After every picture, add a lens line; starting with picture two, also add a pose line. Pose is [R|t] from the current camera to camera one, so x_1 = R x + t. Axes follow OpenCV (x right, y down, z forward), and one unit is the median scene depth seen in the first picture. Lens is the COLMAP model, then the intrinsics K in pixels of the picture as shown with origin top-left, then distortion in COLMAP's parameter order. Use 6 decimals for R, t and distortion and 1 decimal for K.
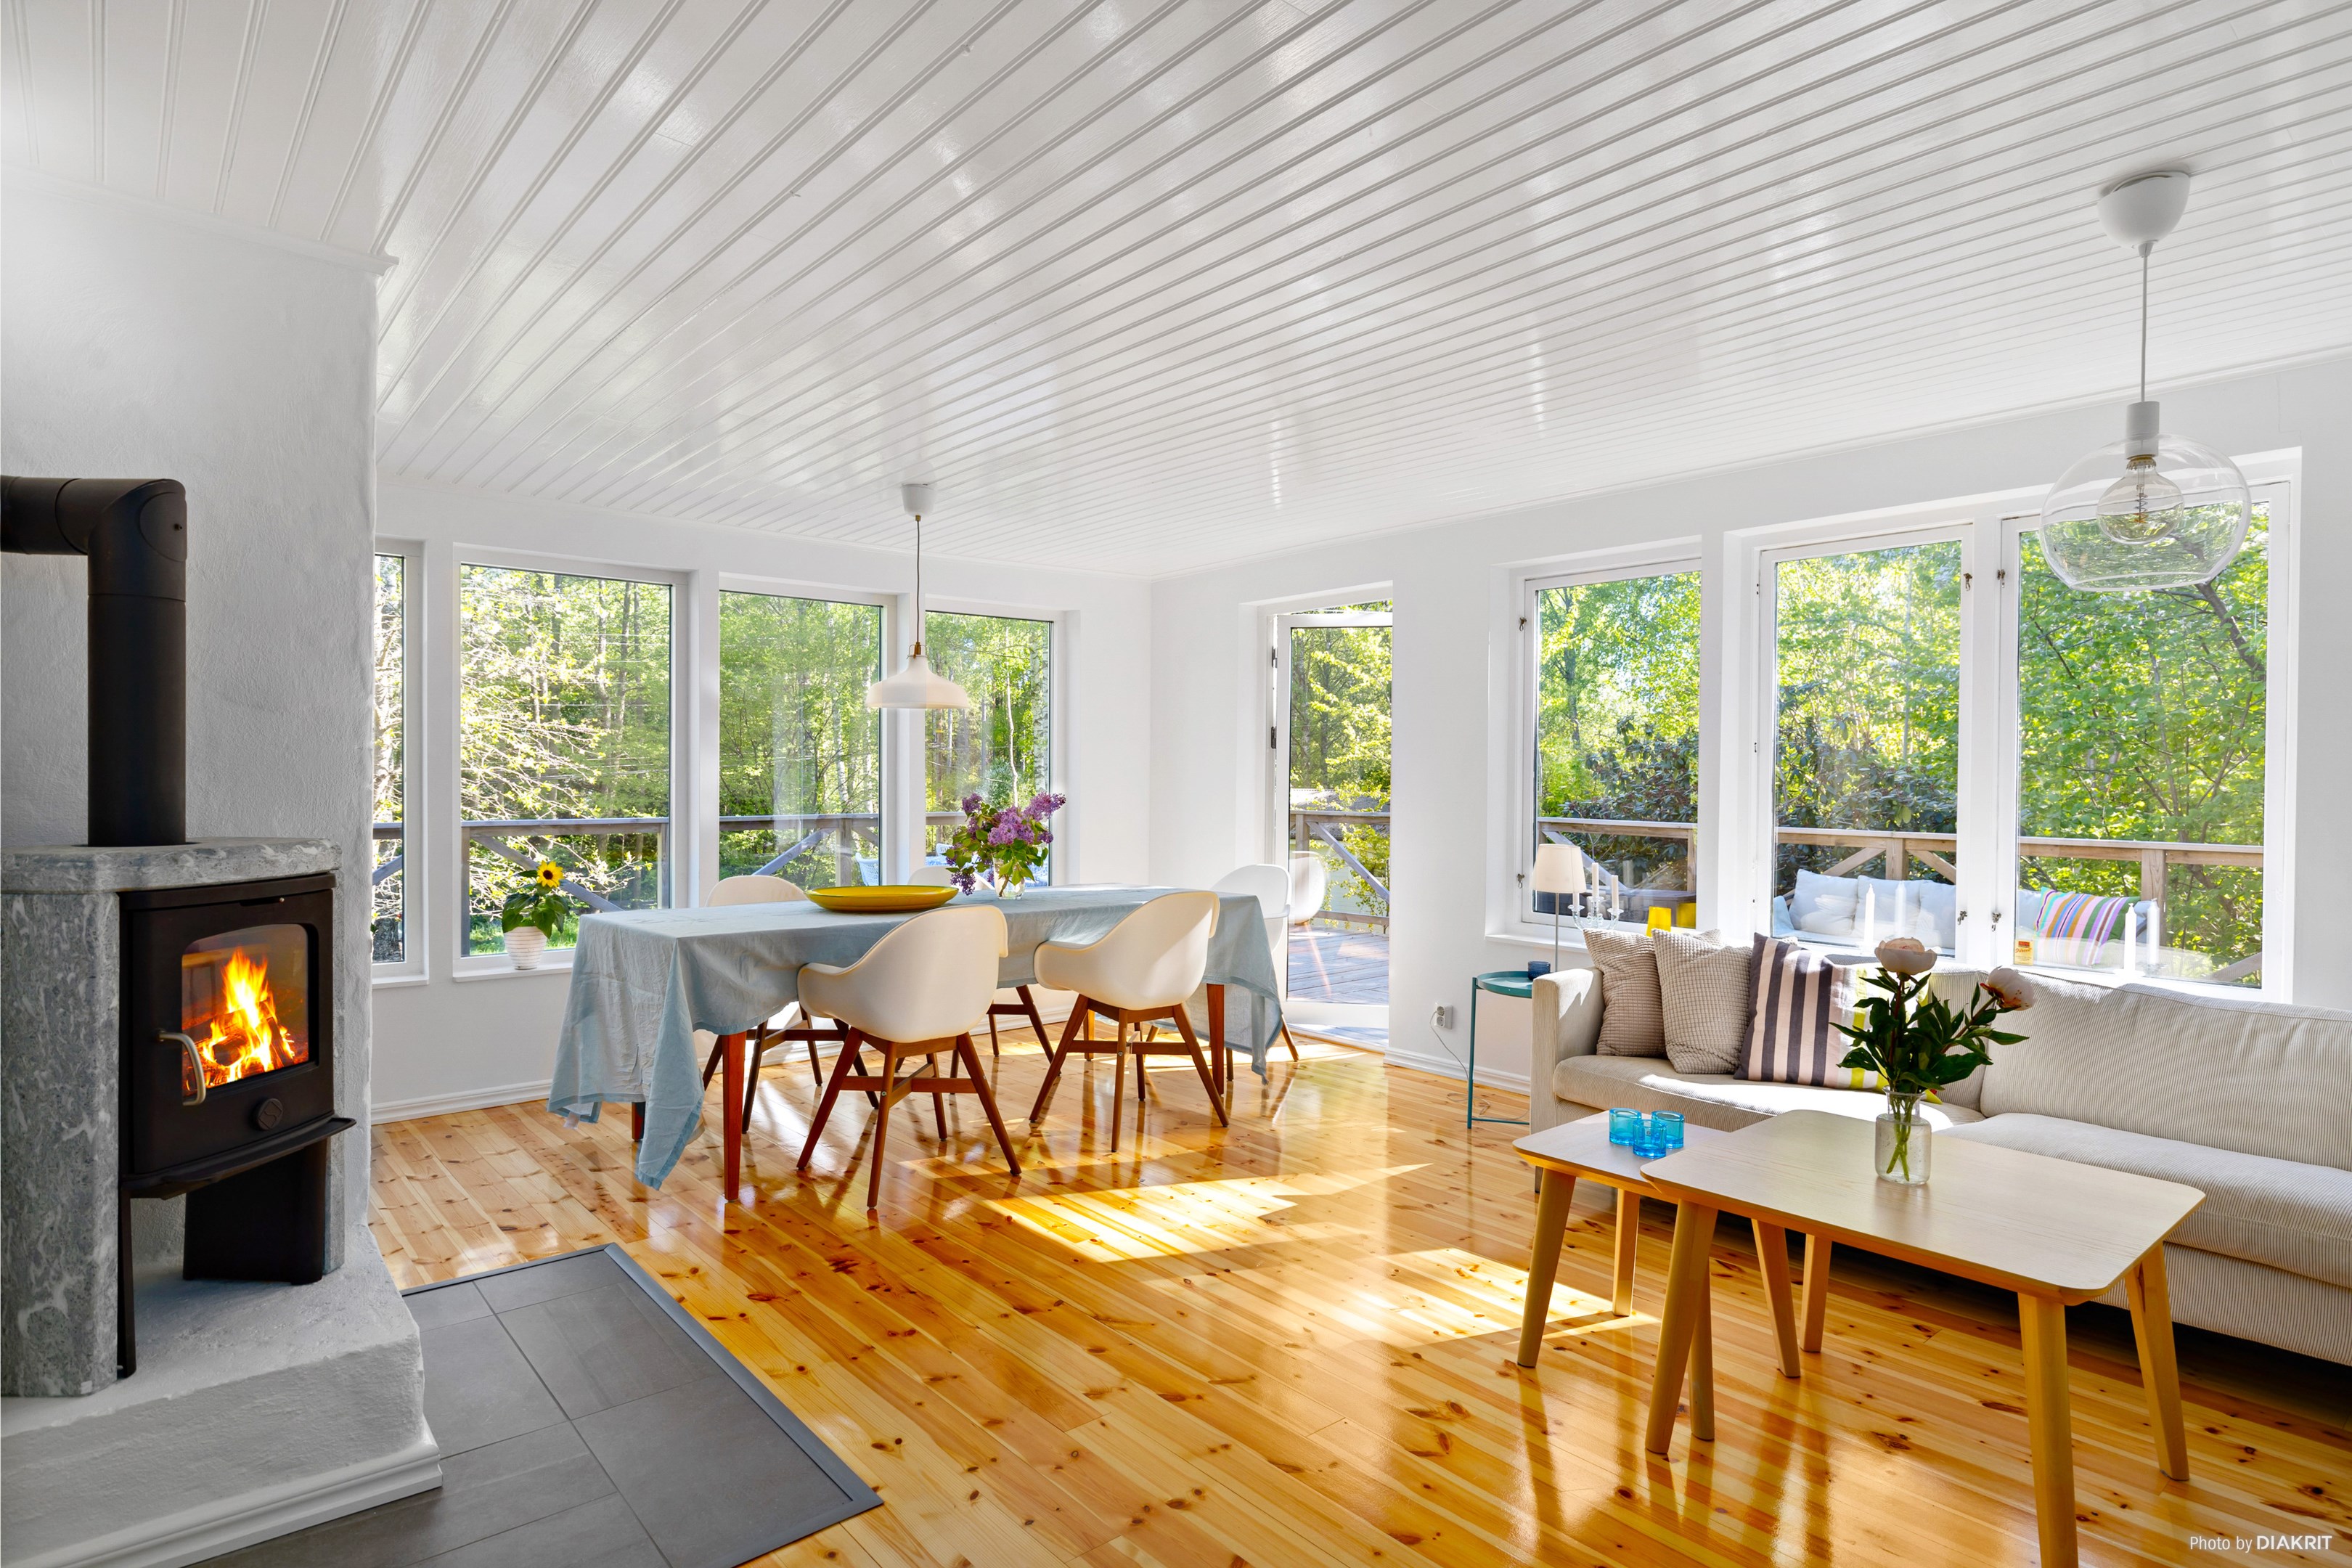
lens RADIAL K [[1273.7, 0, 1176.0], [0, 1273.7, 778.3], [0, 0, 1]] dist [0.003229, -0.000131]
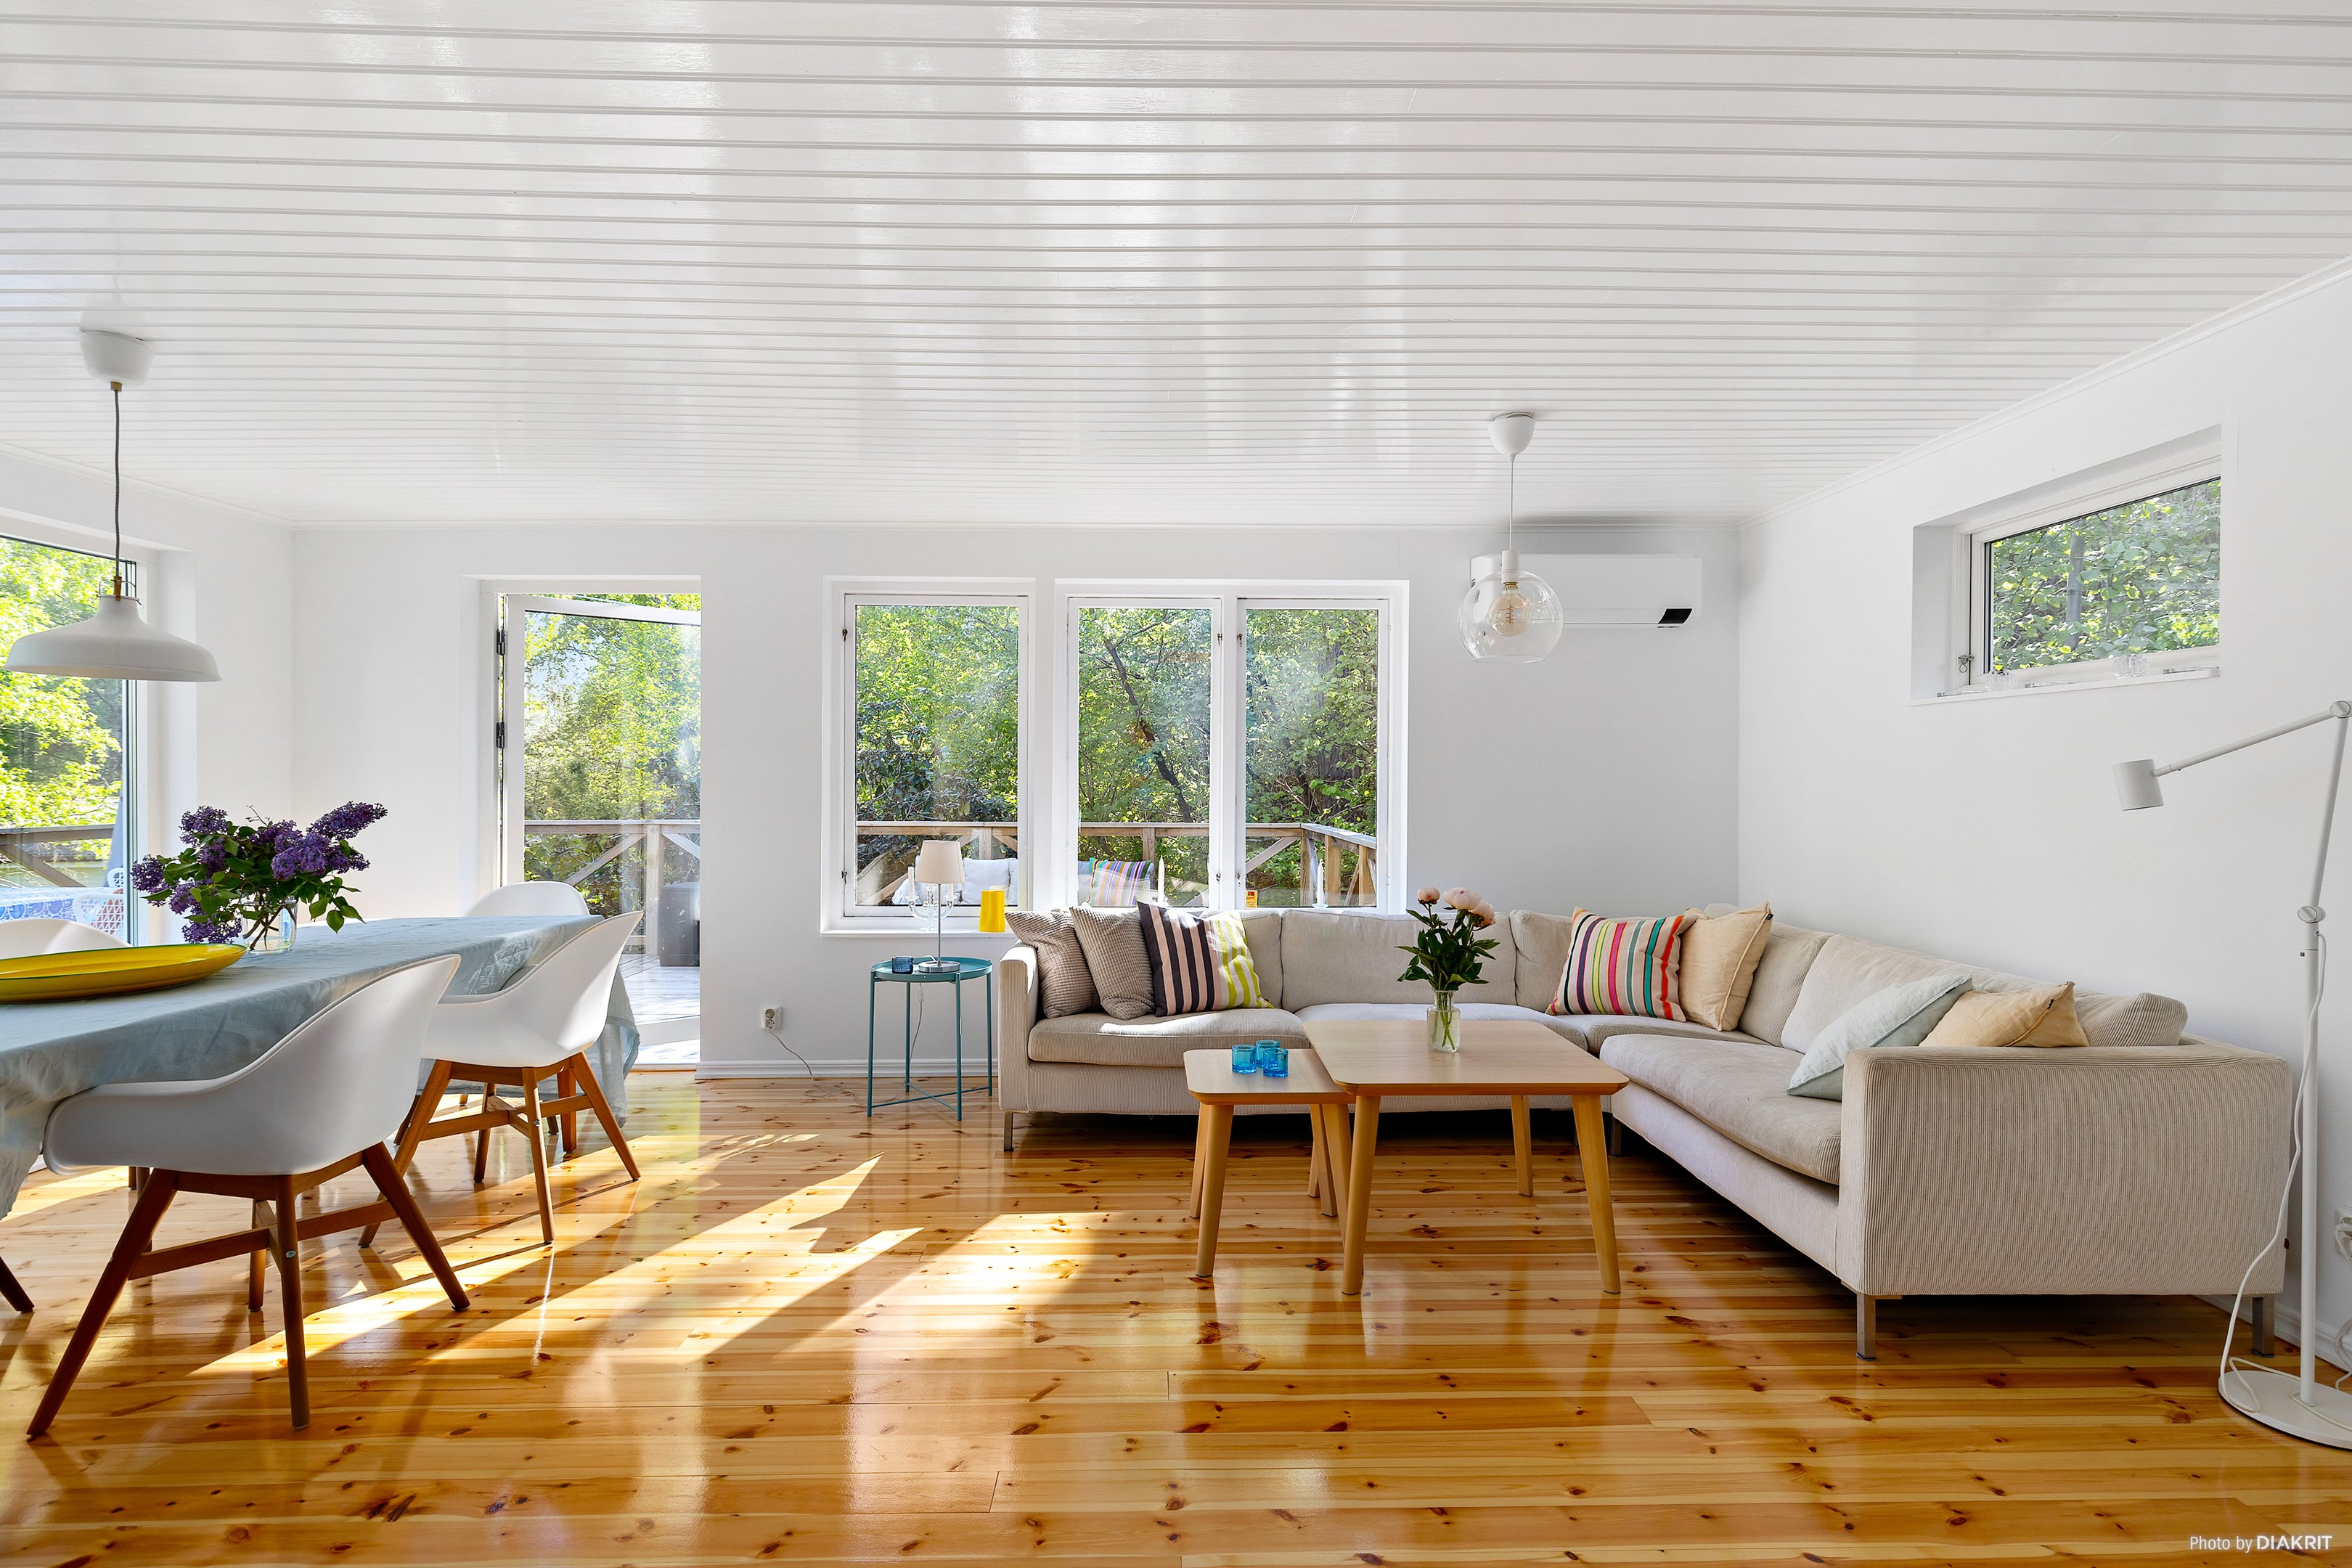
lens RADIAL K [[1147.7, 0, 1174.3], [0, 1147.7, 788.4], [0, 0, 1]] dist [0.002798, 0.000360]
pose [[0.621233, -0.009736, 0.783566, -0.410376], [0.004446, 0.999951, 0.008899, -0.001173], [-0.783614, -0.002045, 0.621245, 0.258520]]
